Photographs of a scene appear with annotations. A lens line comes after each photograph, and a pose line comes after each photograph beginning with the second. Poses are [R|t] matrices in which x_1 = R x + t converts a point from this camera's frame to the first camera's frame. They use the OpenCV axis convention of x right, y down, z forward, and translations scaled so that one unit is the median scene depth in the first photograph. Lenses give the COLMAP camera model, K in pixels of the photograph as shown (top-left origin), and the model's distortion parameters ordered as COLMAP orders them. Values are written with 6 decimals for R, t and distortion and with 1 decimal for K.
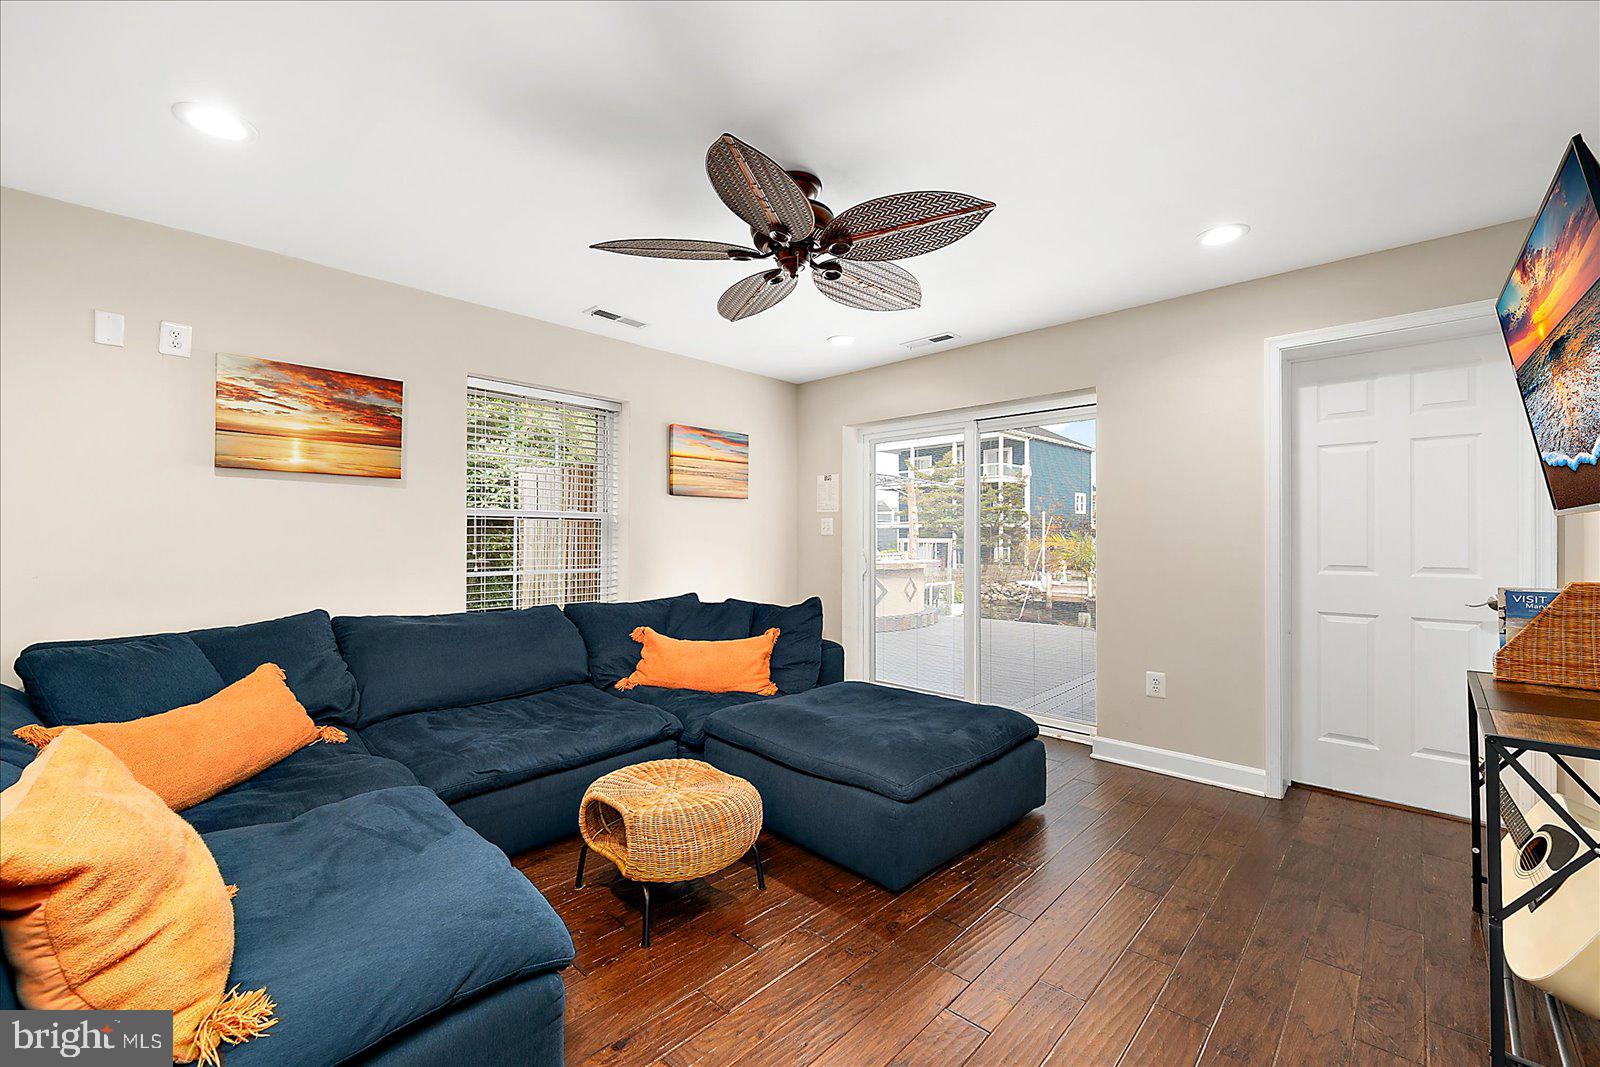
lens RADIAL K [[672.7, 0, 809.0], [0, 672.7, 536.6], [0, 0, 1]] dist [-0.000910, 0.001045]
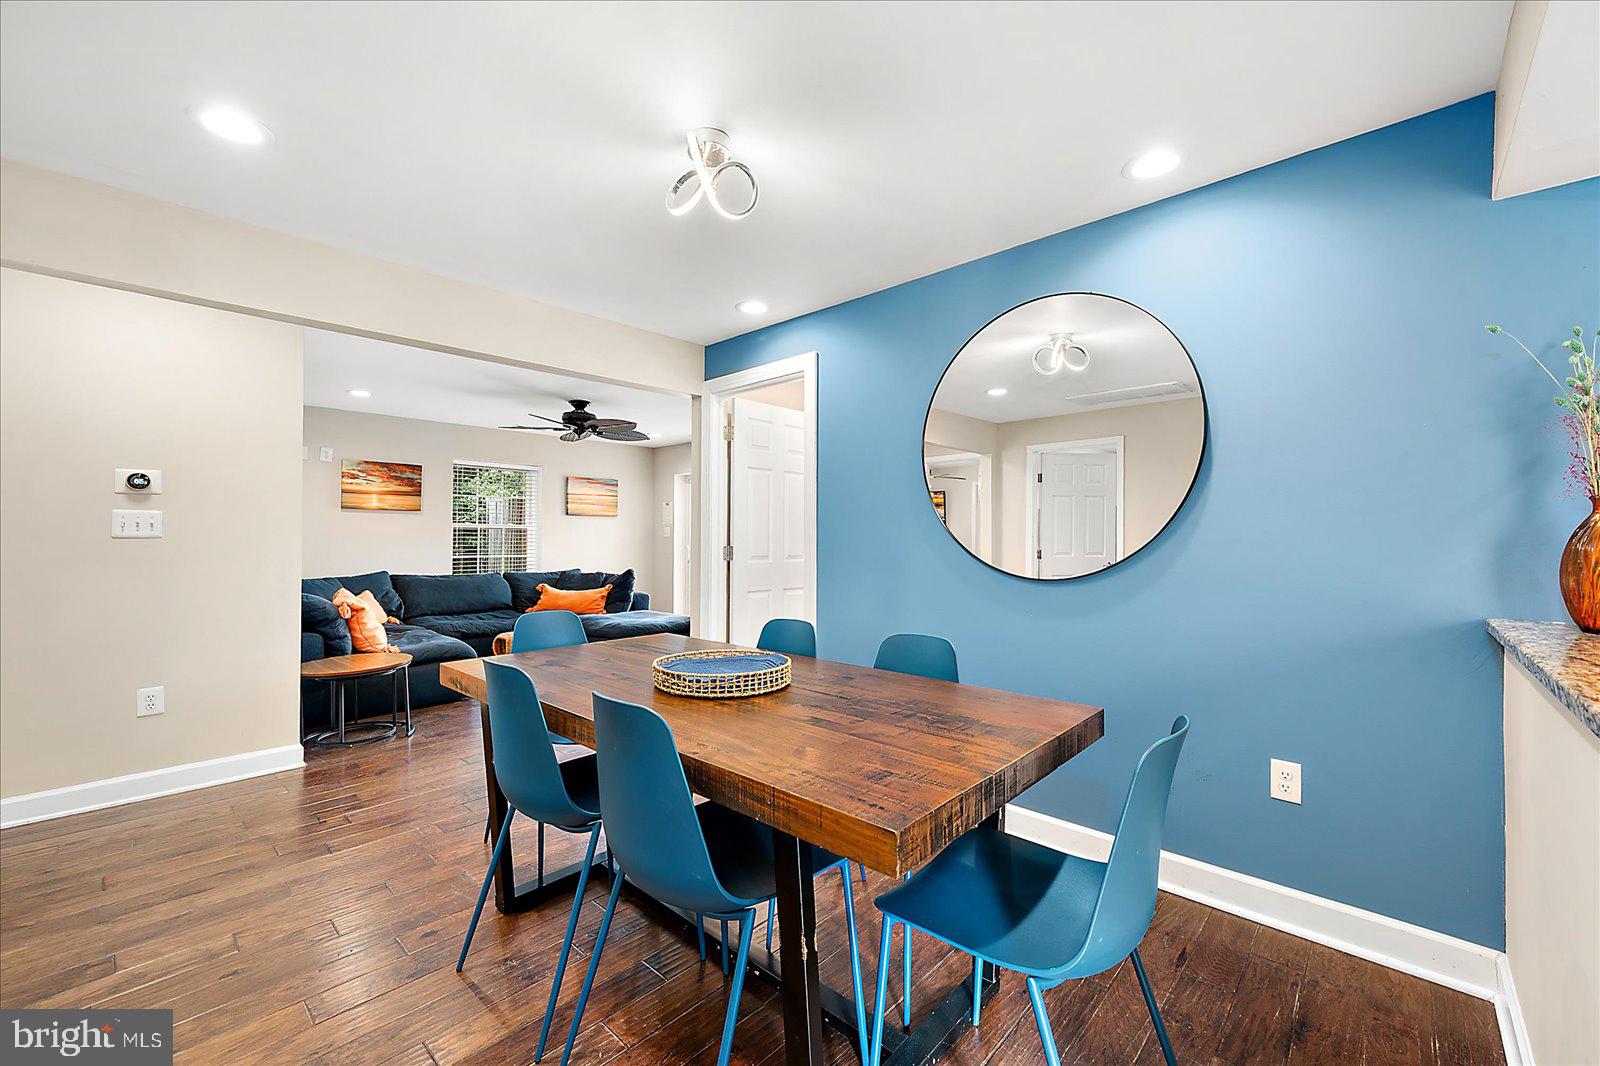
lens RADIAL K [[645.6, 0, 810.3], [0, 645.6, 535.0], [0, 0, 1]] dist [-0.000631, 0.000188]
pose [[0.999885, 0.002789, 0.014878, 0.589938], [-0.002789, 0.999996, -0.000008, -0.014126], [-0.014878, -0.000033, 0.999889, -1.052779]]
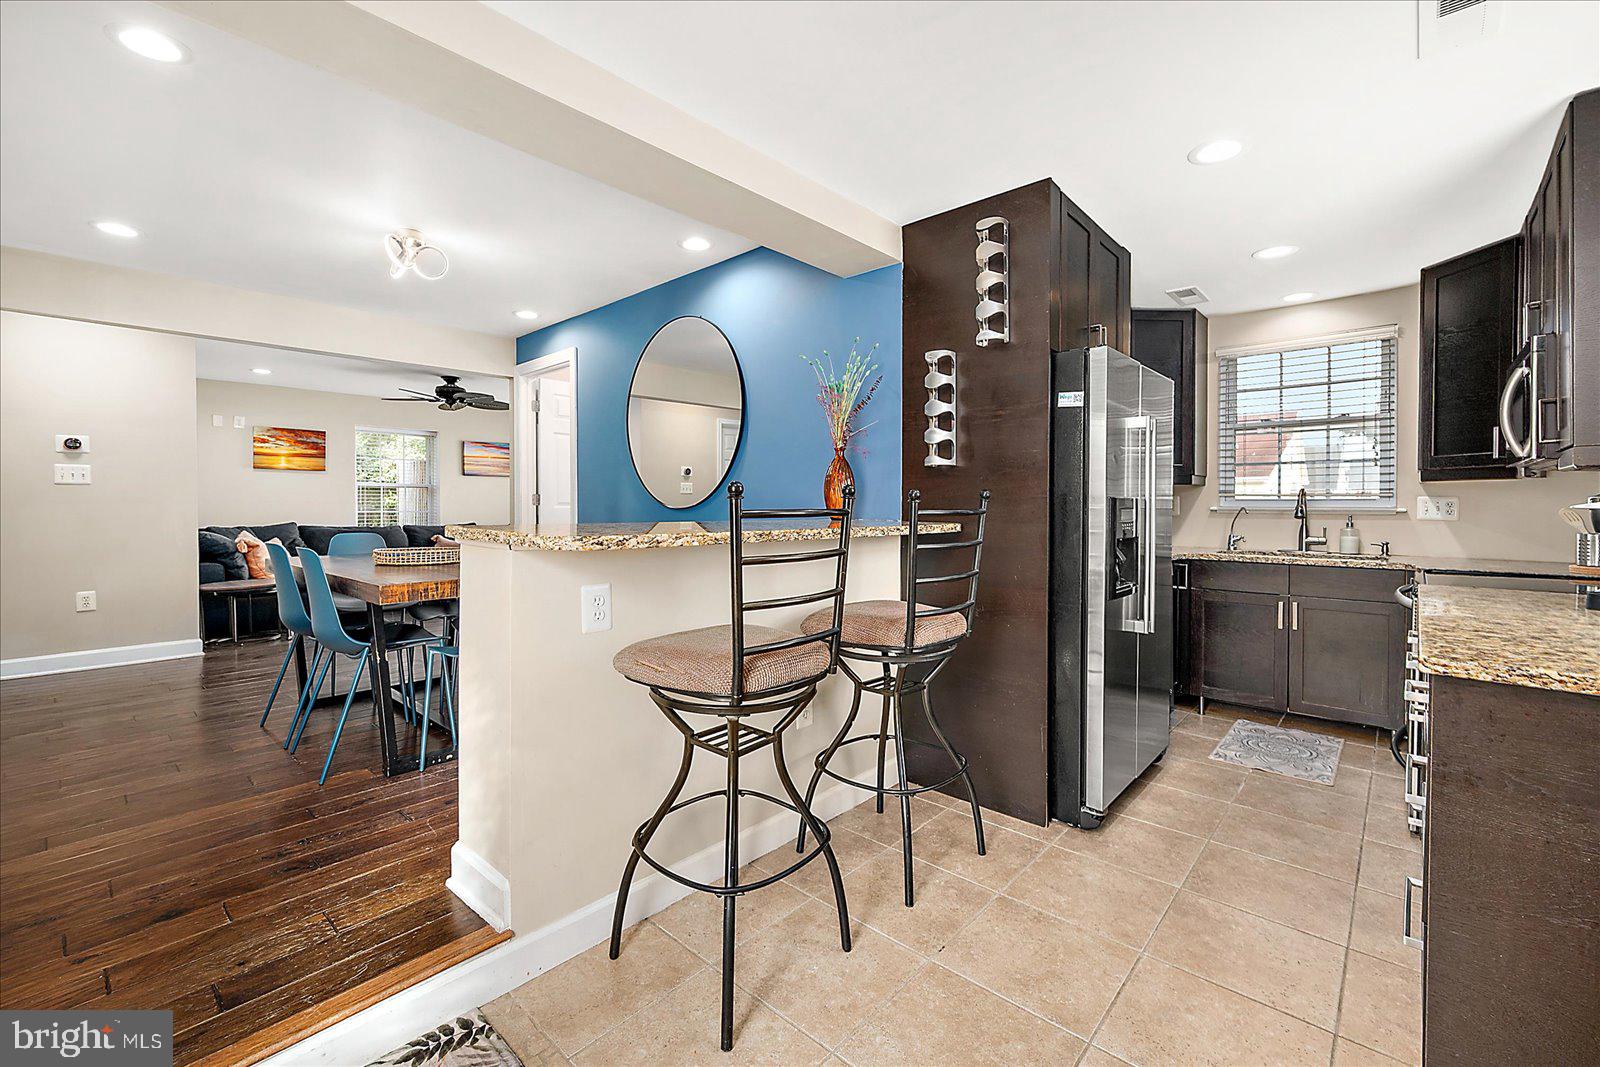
lens RADIAL K [[672.7, 0, 793.2], [0, 672.7, 517.7], [0, 0, 1]] dist [-0.000910, 0.001045]
pose [[0.999843, -0.000359, 0.017735, 1.052166], [-0.000052, 0.999732, 0.023171, 0.027090], [-0.017738, -0.023168, 0.999574, -1.483386]]
